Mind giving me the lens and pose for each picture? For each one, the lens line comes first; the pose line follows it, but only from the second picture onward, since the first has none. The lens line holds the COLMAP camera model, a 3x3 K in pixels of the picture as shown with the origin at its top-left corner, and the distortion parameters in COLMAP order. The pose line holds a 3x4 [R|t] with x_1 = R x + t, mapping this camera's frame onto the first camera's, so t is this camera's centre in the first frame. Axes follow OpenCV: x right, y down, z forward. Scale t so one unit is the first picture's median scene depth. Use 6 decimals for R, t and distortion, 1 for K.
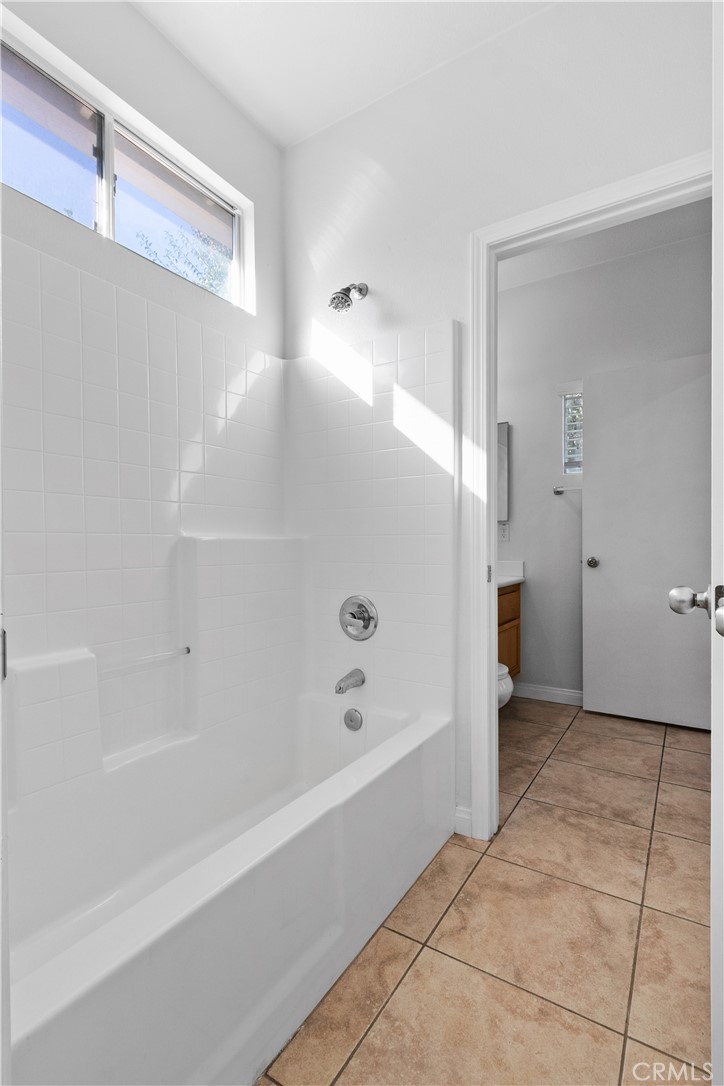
lens RADIAL K [[506.0, 0, 366.1], [0, 506.0, 524.1], [0, 0, 1]] dist [0.004840, -0.000451]
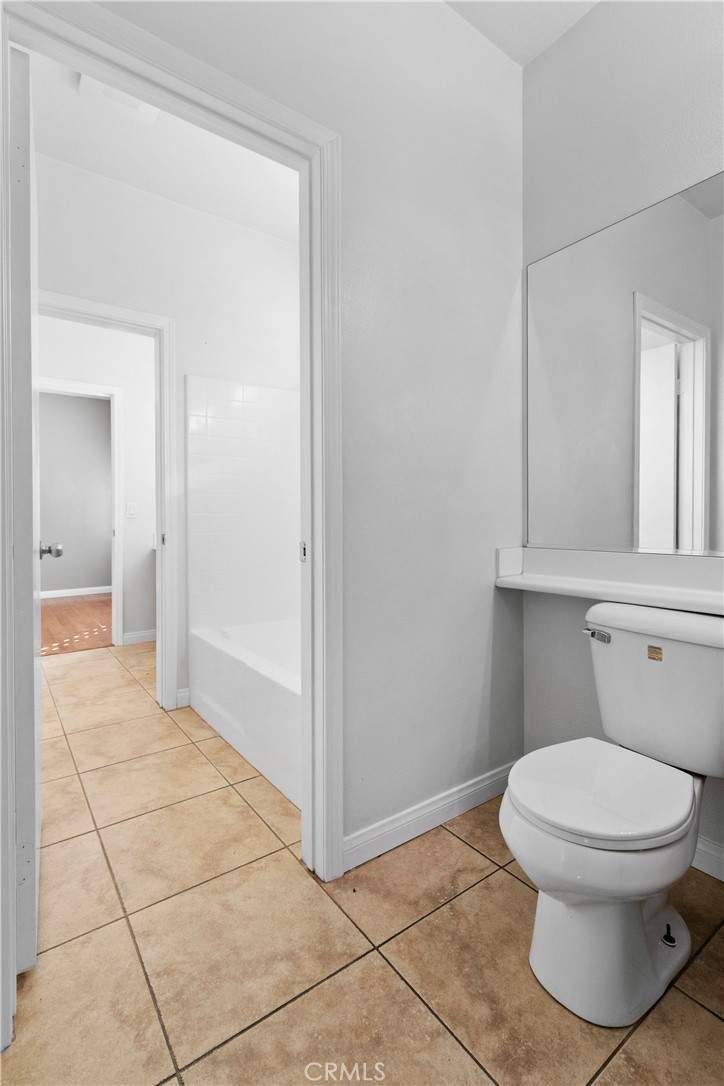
lens RADIAL K [[506.0, 0, 366.1], [0, 506.0, 524.1], [0, 0, 1]] dist [0.004840, -0.000451]
pose [[-0.358766, 0.015898, -0.933292, 1.174708], [0.041101, 0.999154, 0.001221, 0.064361], [0.932522, -0.037921, -0.359116, 1.679777]]
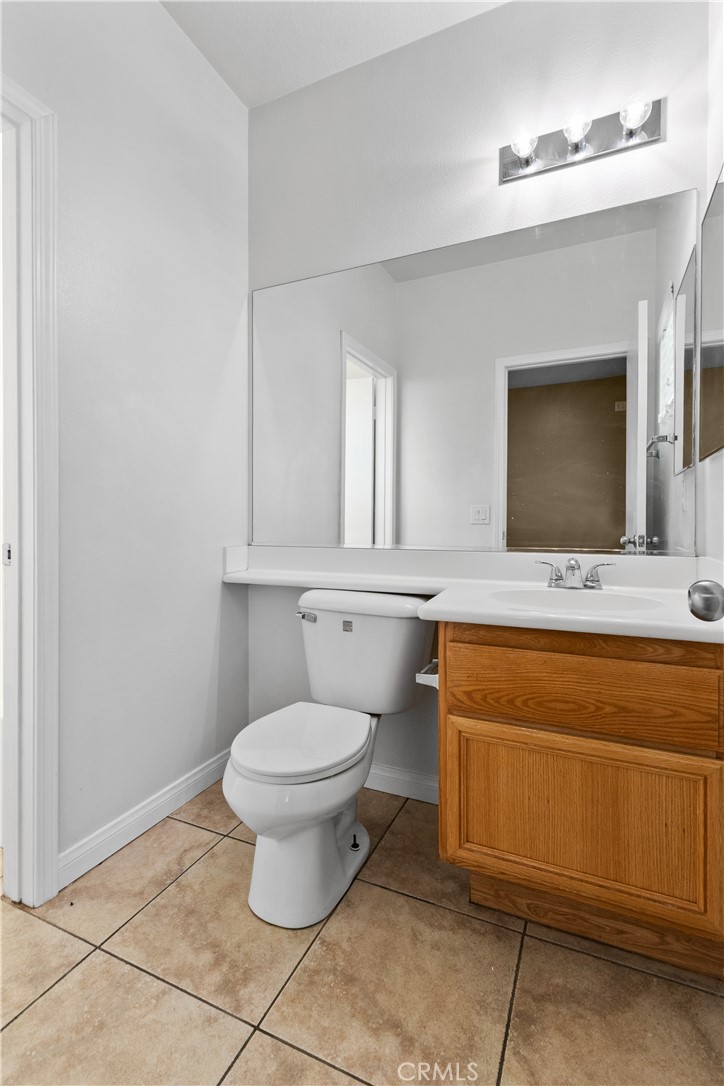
lens RADIAL K [[497.9, 0, 364.1], [0, 497.9, 520.7], [0, 0, 1]] dist [0.004152, -0.000537]
pose [[0.152128, 0.009767, -0.988313, 1.273630], [0.033972, 0.999309, 0.015105, 0.061765], [0.987777, -0.035873, 0.151691, 1.702250]]
